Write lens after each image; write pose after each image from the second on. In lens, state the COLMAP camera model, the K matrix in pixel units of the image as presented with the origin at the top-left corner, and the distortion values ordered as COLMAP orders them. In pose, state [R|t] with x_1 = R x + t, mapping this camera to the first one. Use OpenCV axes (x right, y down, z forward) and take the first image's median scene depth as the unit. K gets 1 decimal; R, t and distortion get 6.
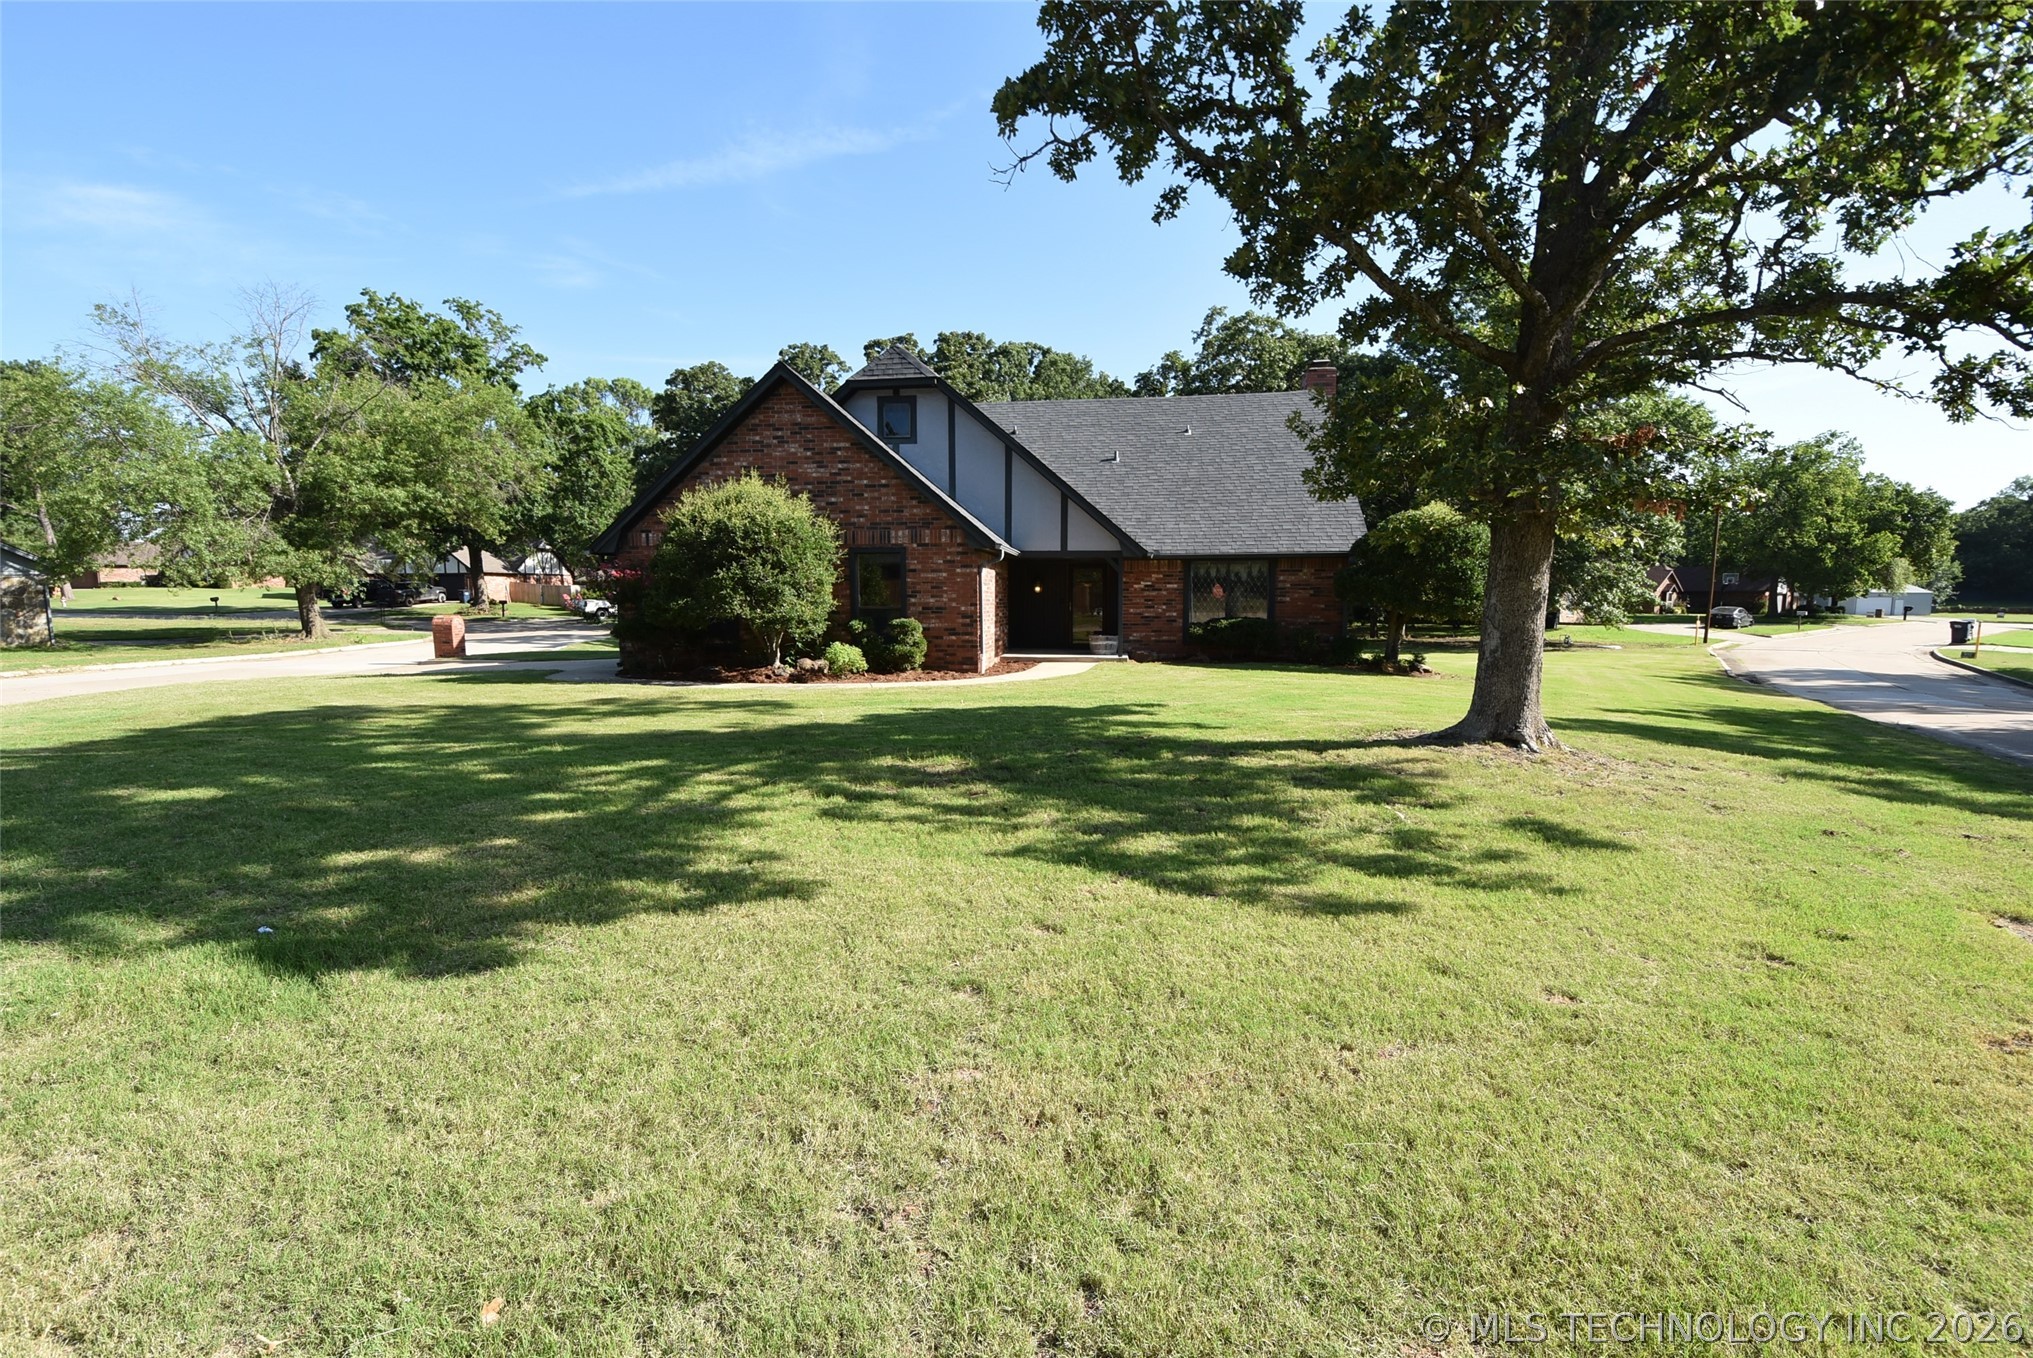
lens RADIAL K [[896.9, 0, 1009.7], [0, 896.9, 704.8], [0, 0, 1]] dist [0.002838, -0.000059]
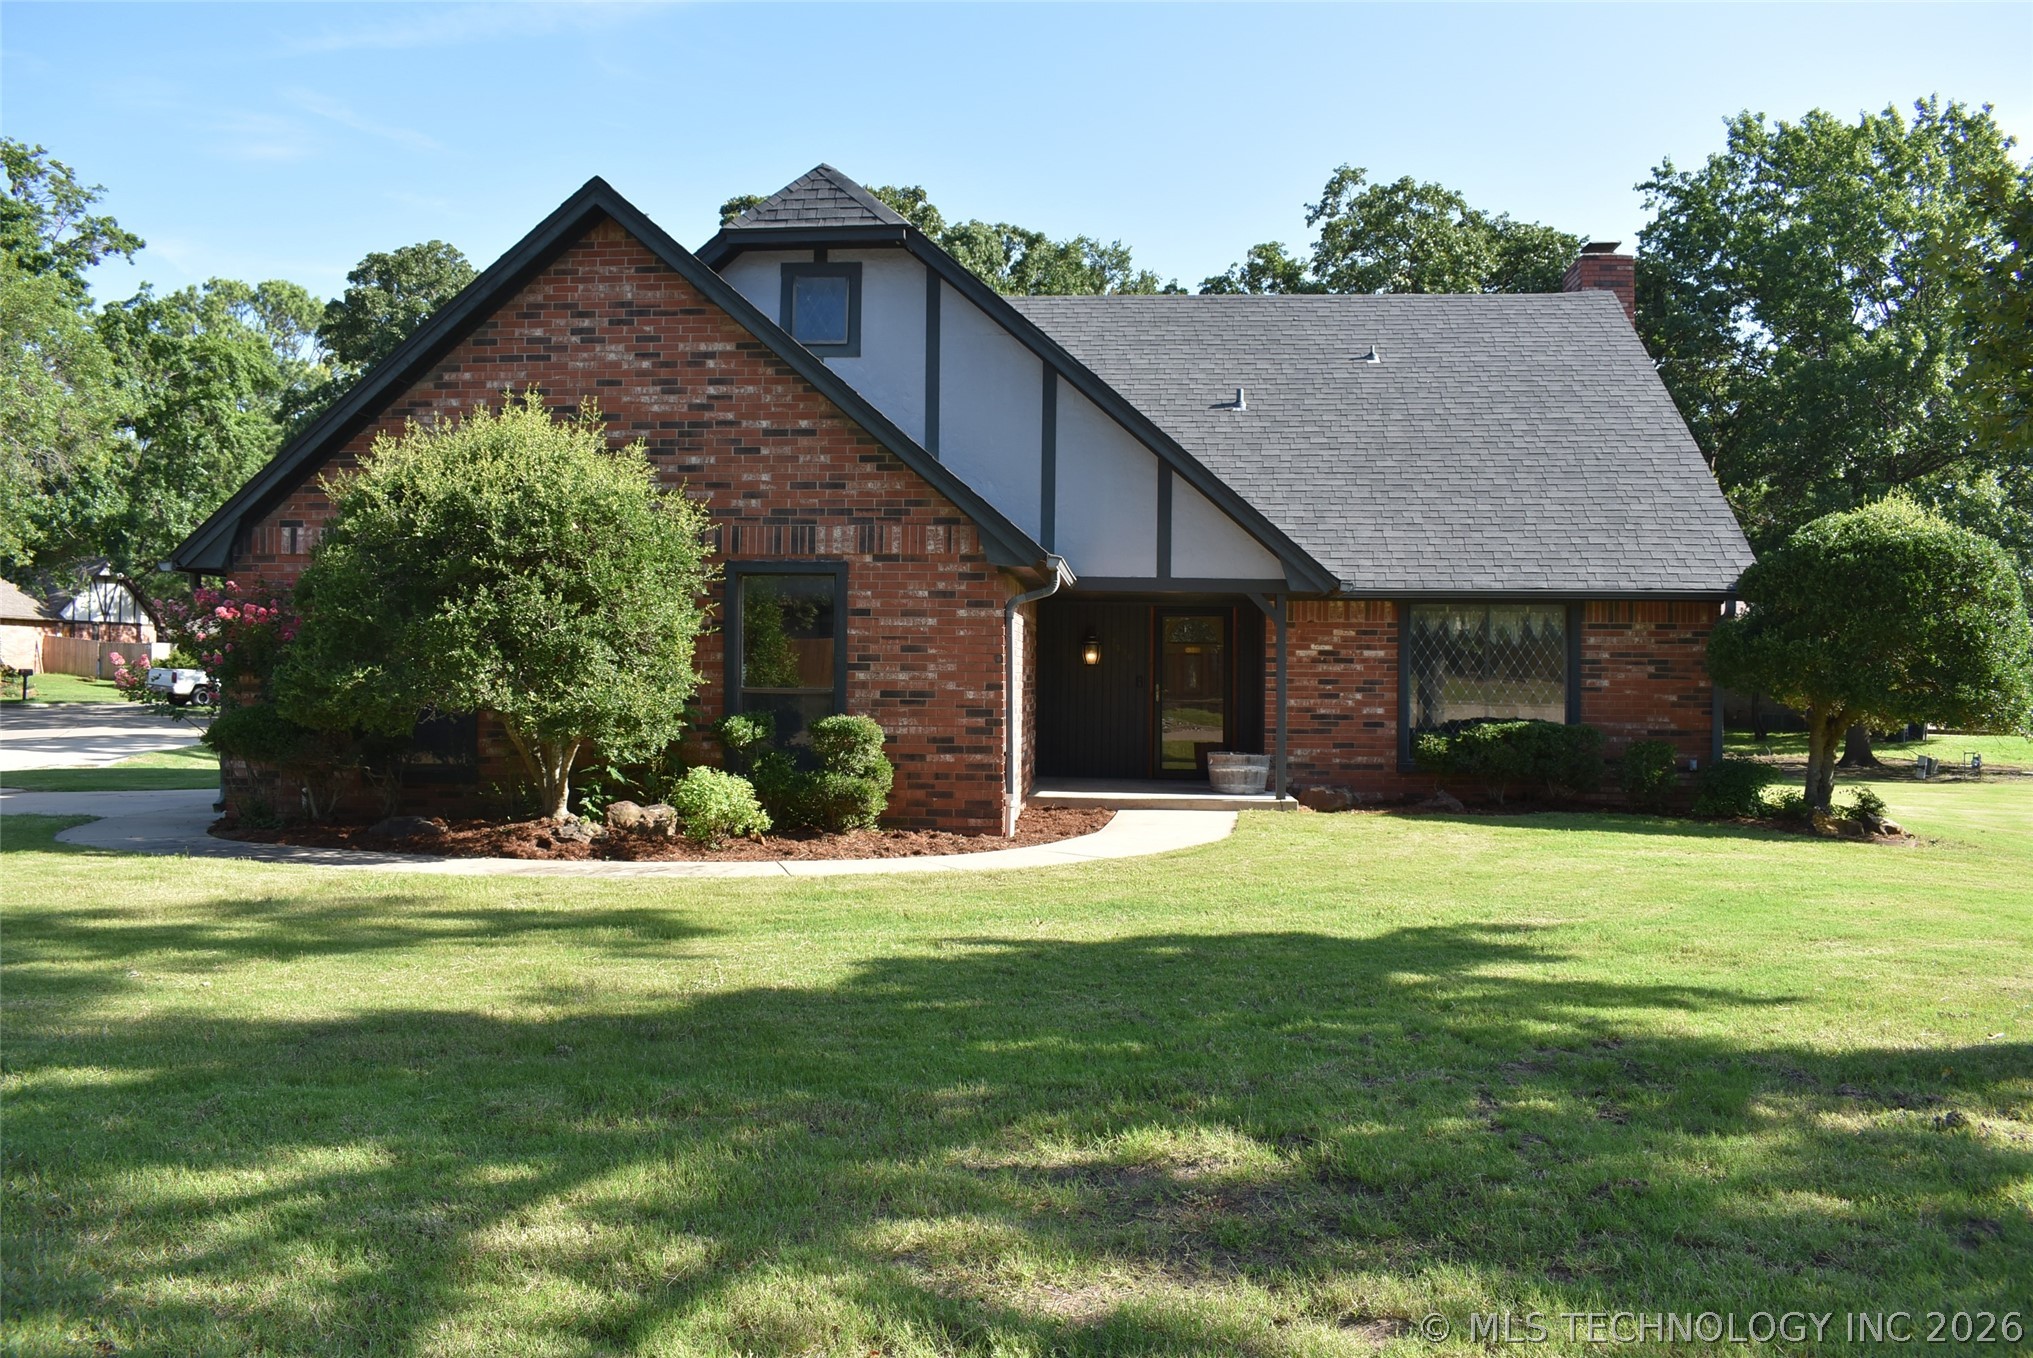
lens RADIAL K [[1598.4, 0, 1013.7], [0, 1598.4, 676.4], [0, 0, 1]] dist [-0.094780, 0.013764]
pose [[0.998624, 0.011322, 0.051207, -0.060261], [-0.005159, 0.992891, -0.118916, -0.016358], [-0.052190, 0.118488, 0.991583, 0.154602]]
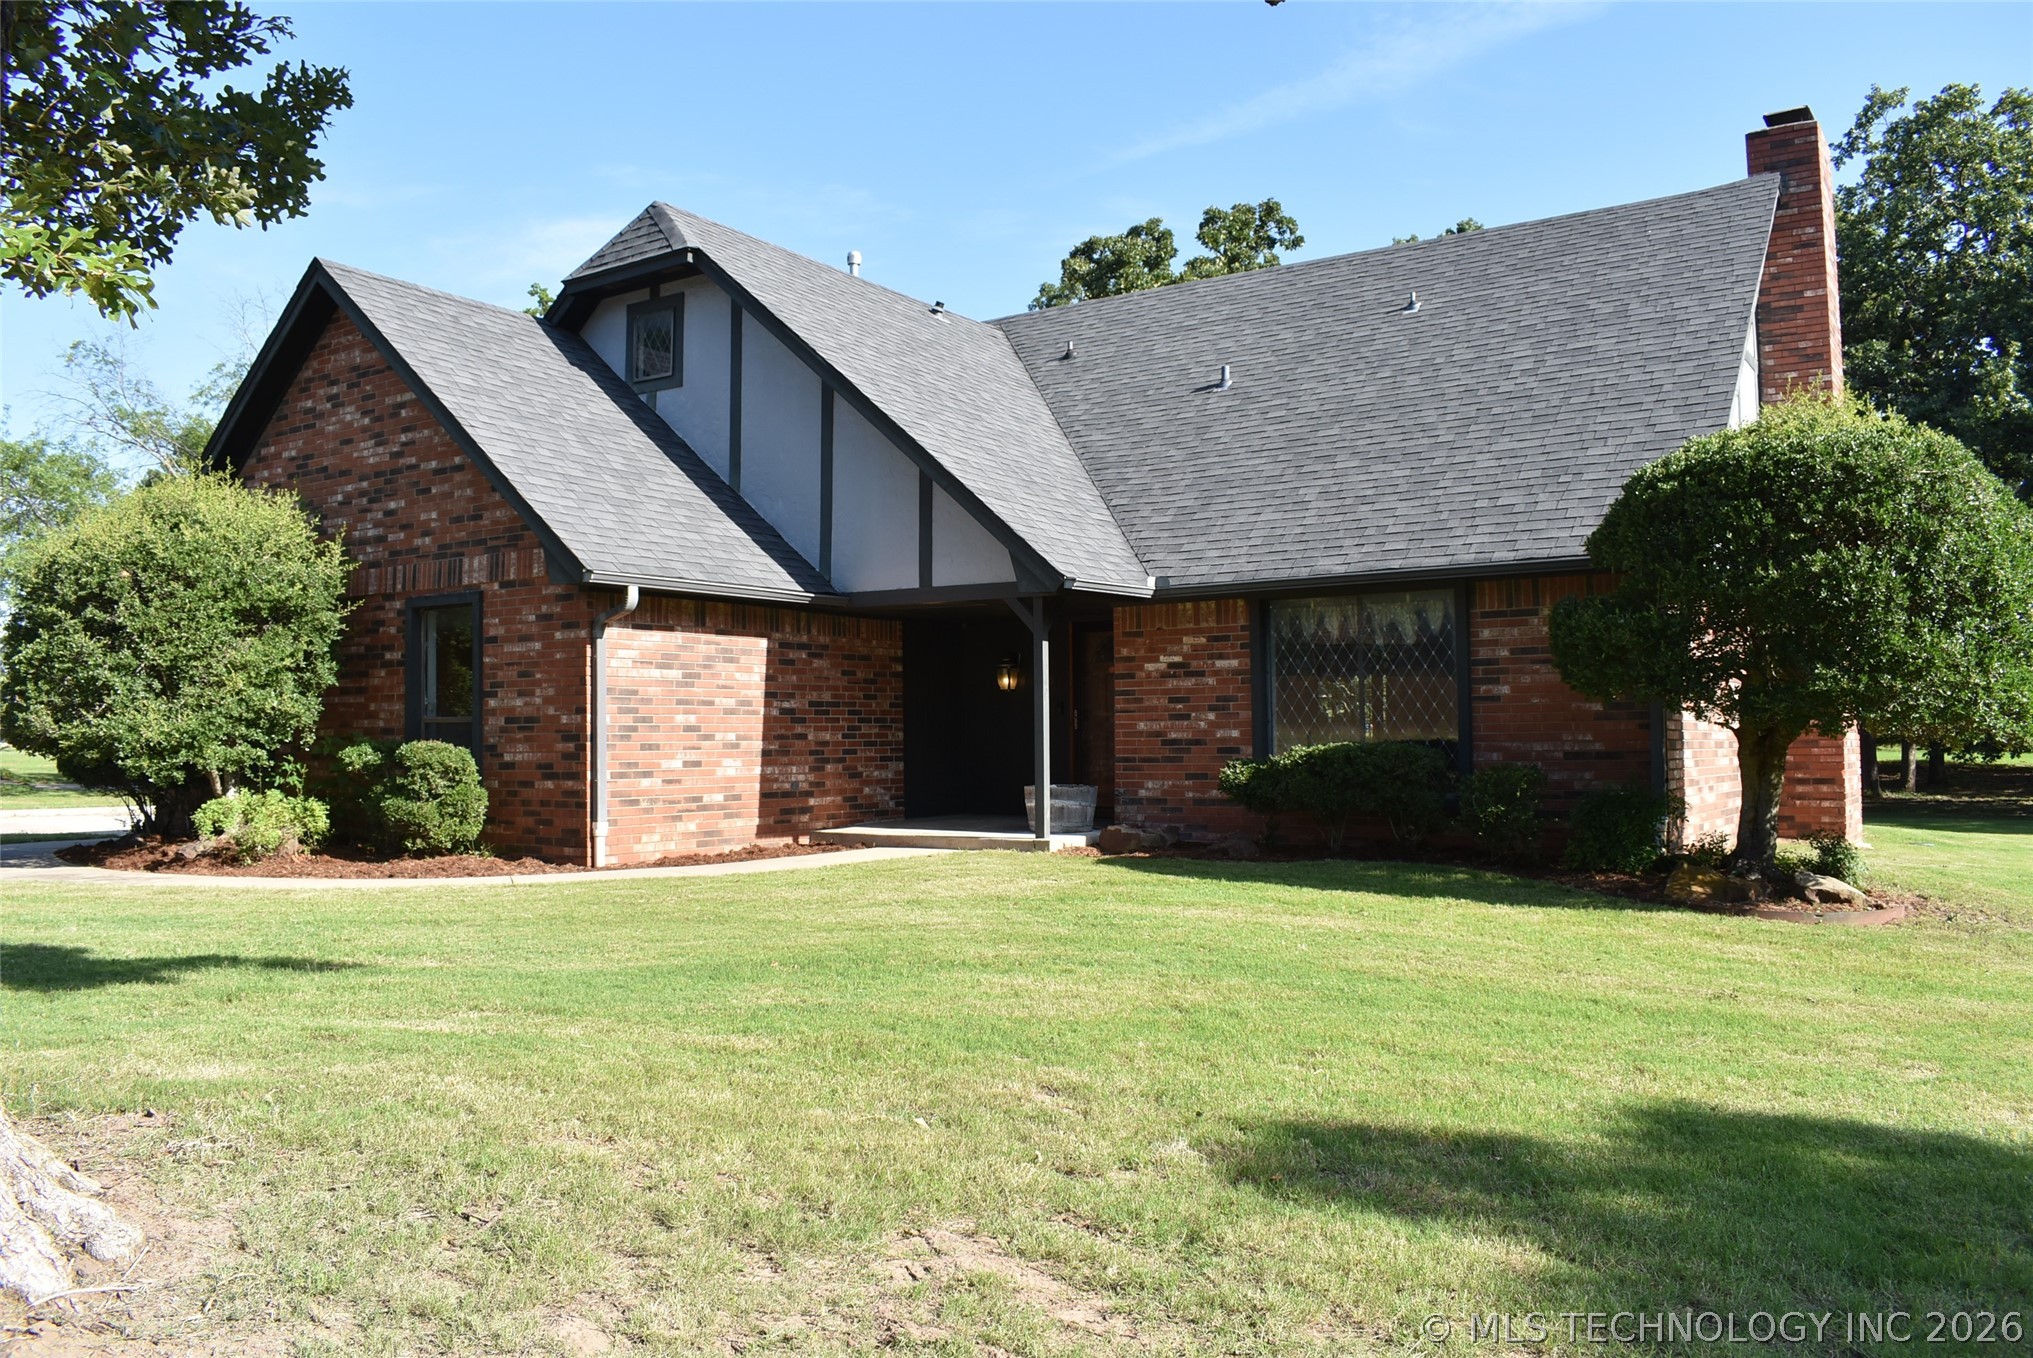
lens RADIAL K [[1598.4, 0, 1034.6], [0, 1598.4, 665.8], [0, 0, 1]] dist [-0.094780, 0.013764]
pose [[0.894982, -0.027745, -0.445239, 0.426114], [-0.043241, 0.987969, -0.148485, -0.022463], [0.444002, 0.152144, 0.883014, 0.337822]]
